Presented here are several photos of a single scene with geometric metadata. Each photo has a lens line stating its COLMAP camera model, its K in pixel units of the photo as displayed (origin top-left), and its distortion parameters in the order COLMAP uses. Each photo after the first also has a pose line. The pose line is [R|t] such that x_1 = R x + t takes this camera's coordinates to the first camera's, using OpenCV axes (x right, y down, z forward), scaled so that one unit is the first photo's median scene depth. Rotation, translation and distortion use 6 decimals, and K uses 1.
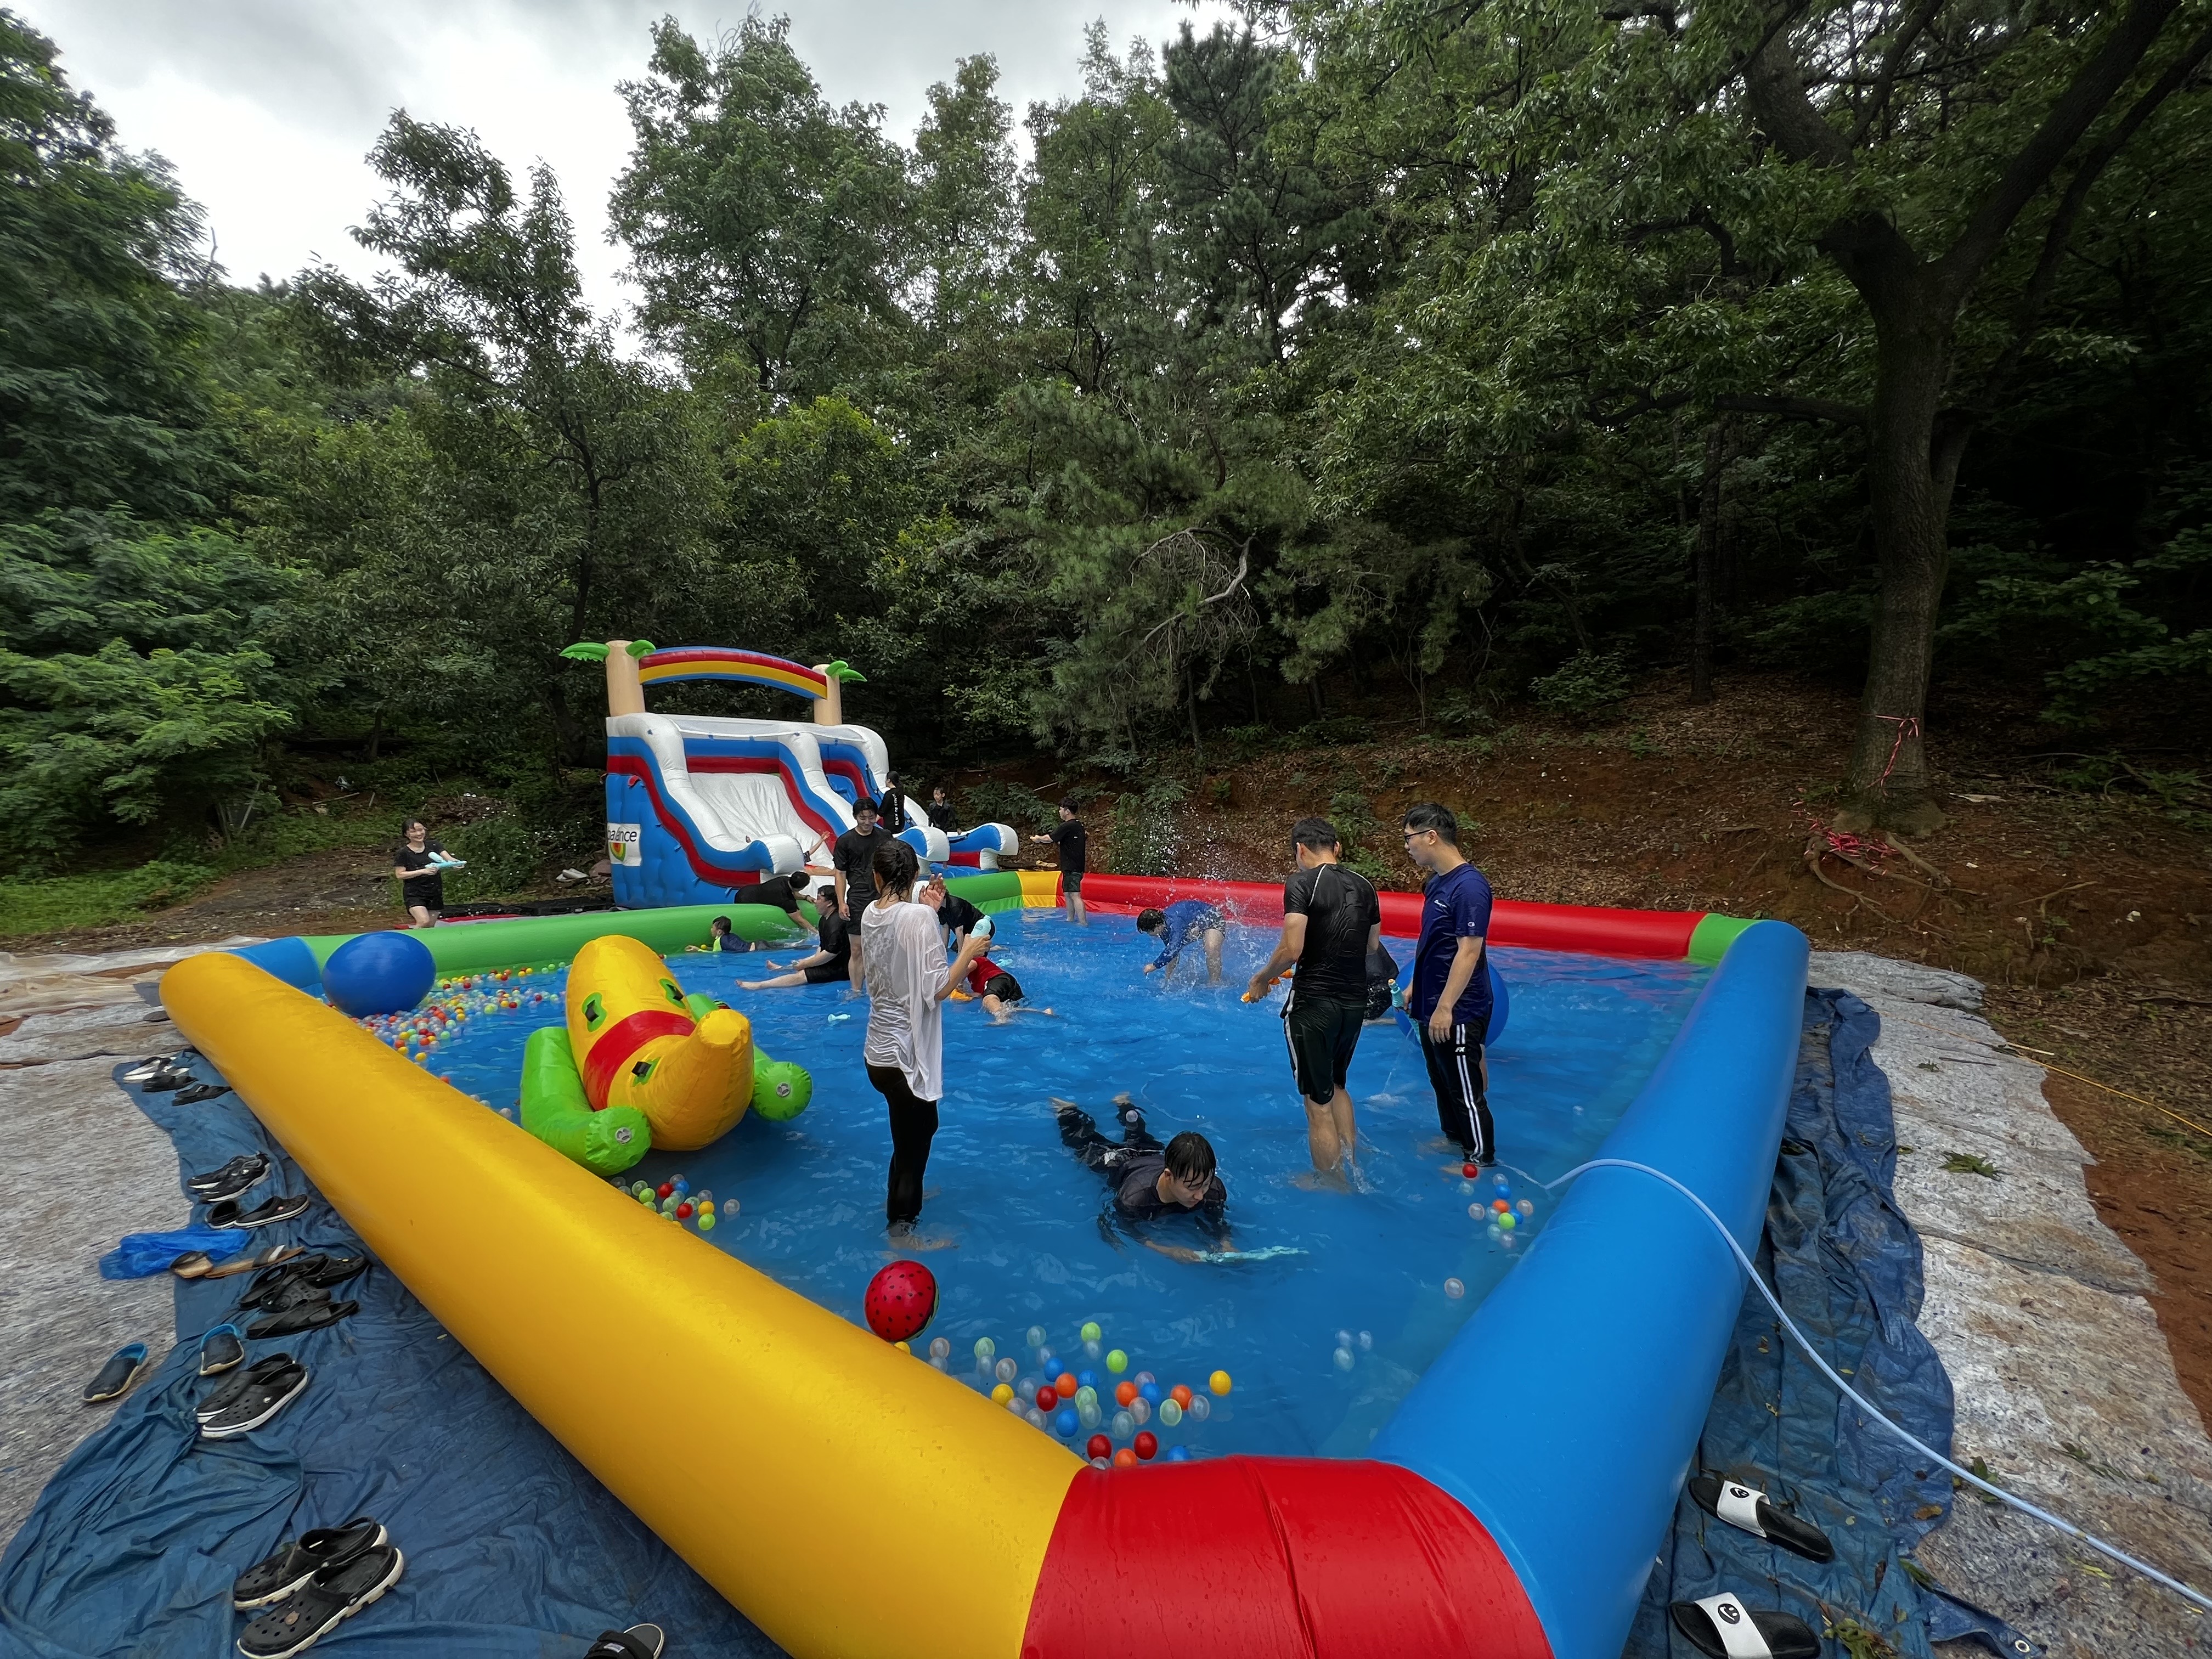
lens RADIAL K [[876.3, 0, 1100.9], [0, 876.3, 833.2], [0, 0, 1]] dist [-0.001253, 0.000310]
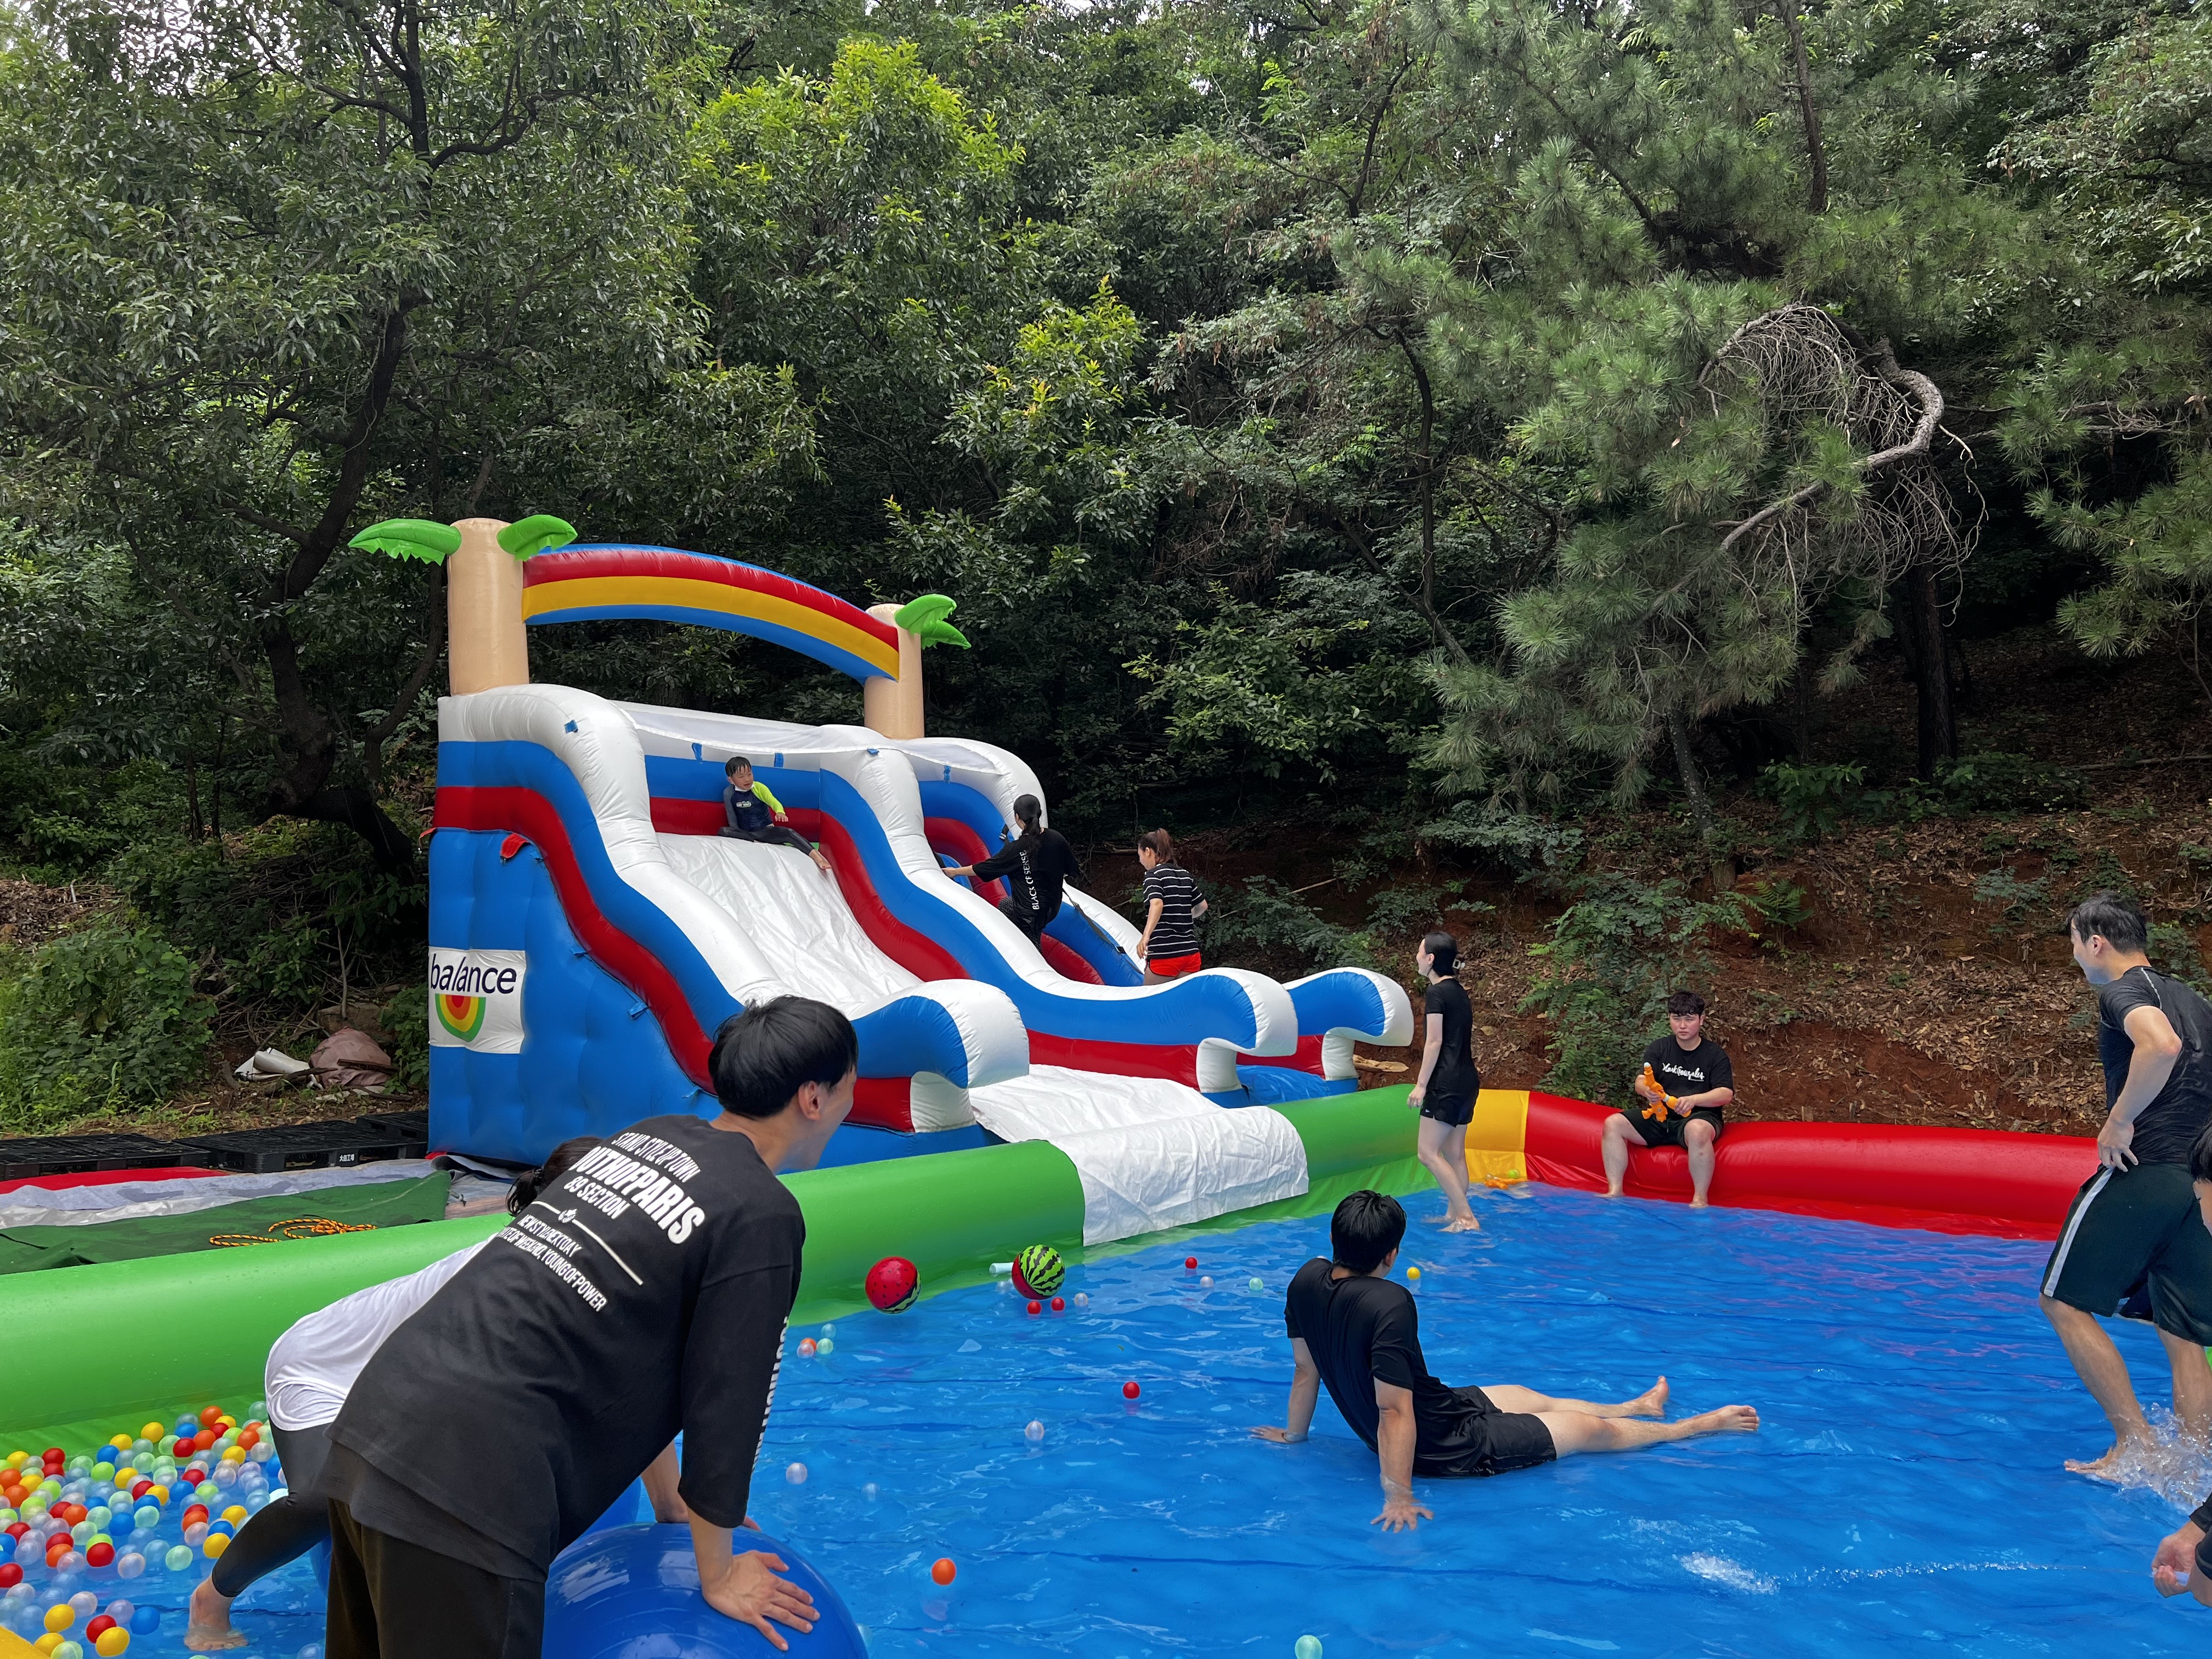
lens RADIAL K [[1652.0, 0, 1139.3], [0, 1652.0, 847.4], [0, 0, 1]] dist [0.031023, -0.025185]
pose [[0.999607, 0.025357, 0.011993, -0.232540], [-0.024269, 0.996214, -0.083484, -0.000675], [-0.014065, 0.083160, 0.996437, 0.200818]]
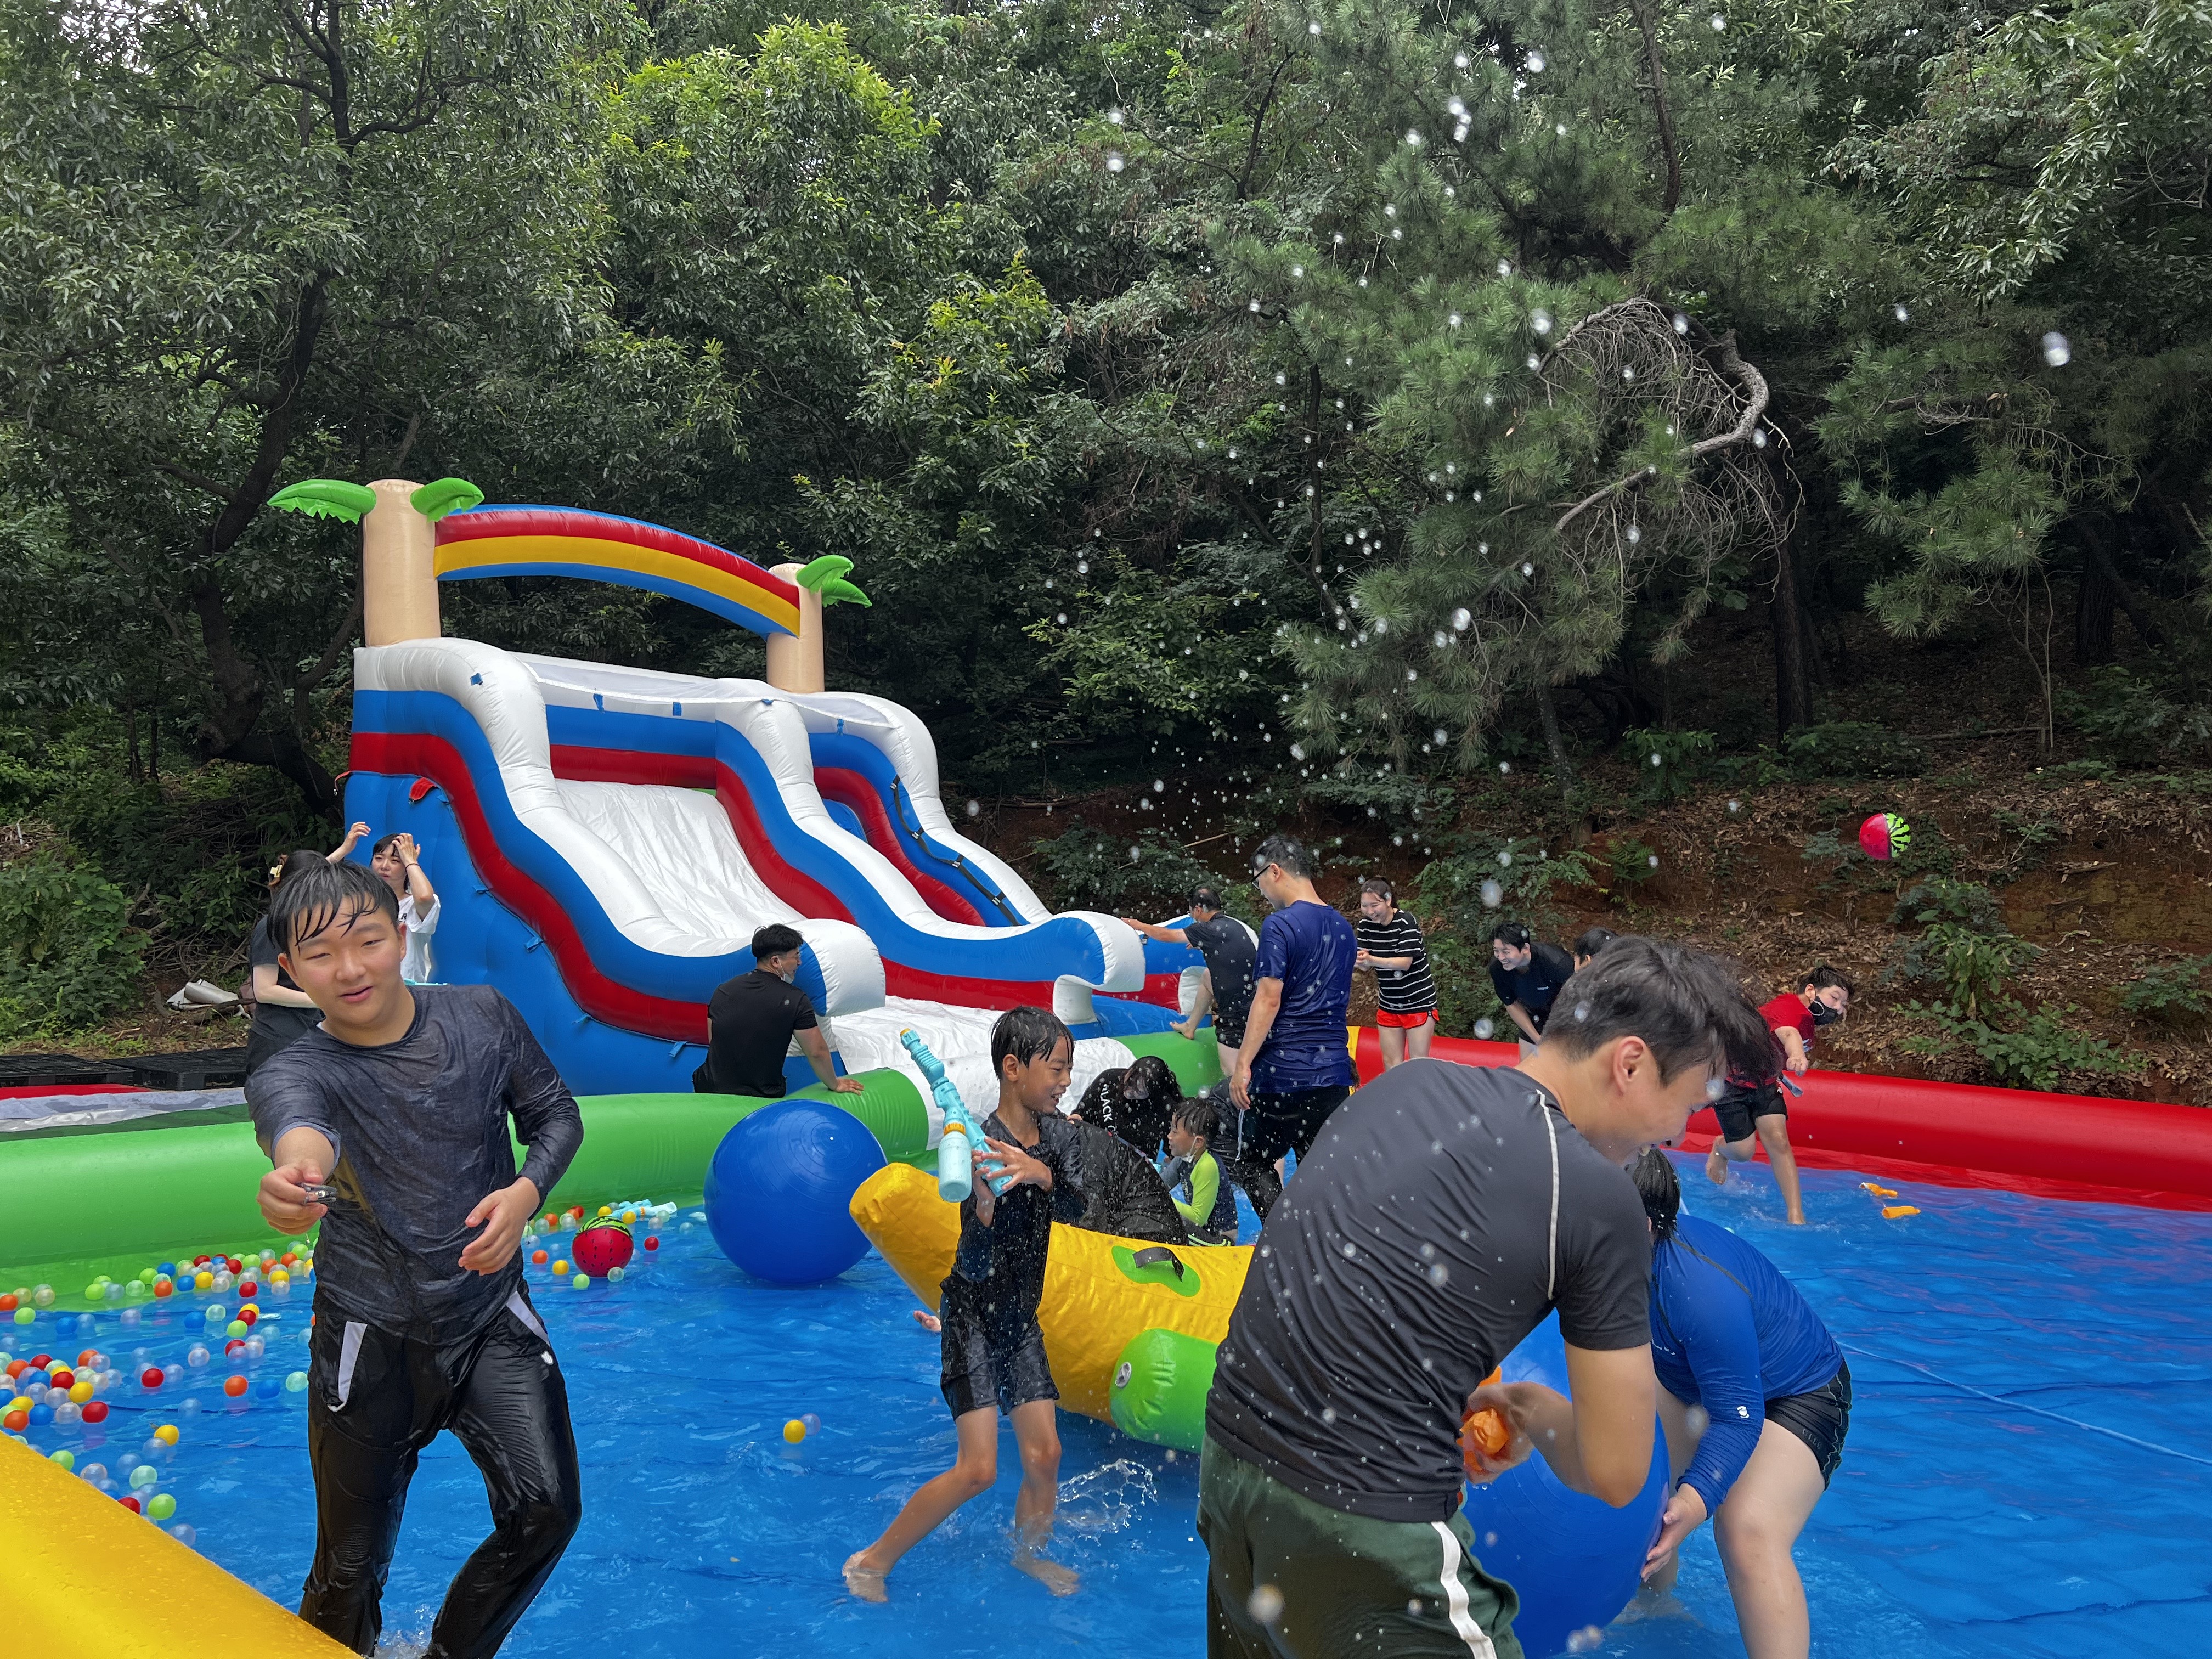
lens RADIAL K [[1652.0, 0, 1119.6], [0, 1652.0, 837.2], [0, 0, 1]] dist [0.031023, -0.025185]
pose [[0.998991, 0.038695, 0.022780, -0.186229], [-0.037168, 0.997256, -0.064022, 0.004842], [-0.025195, 0.063111, 0.997688, 0.143791]]
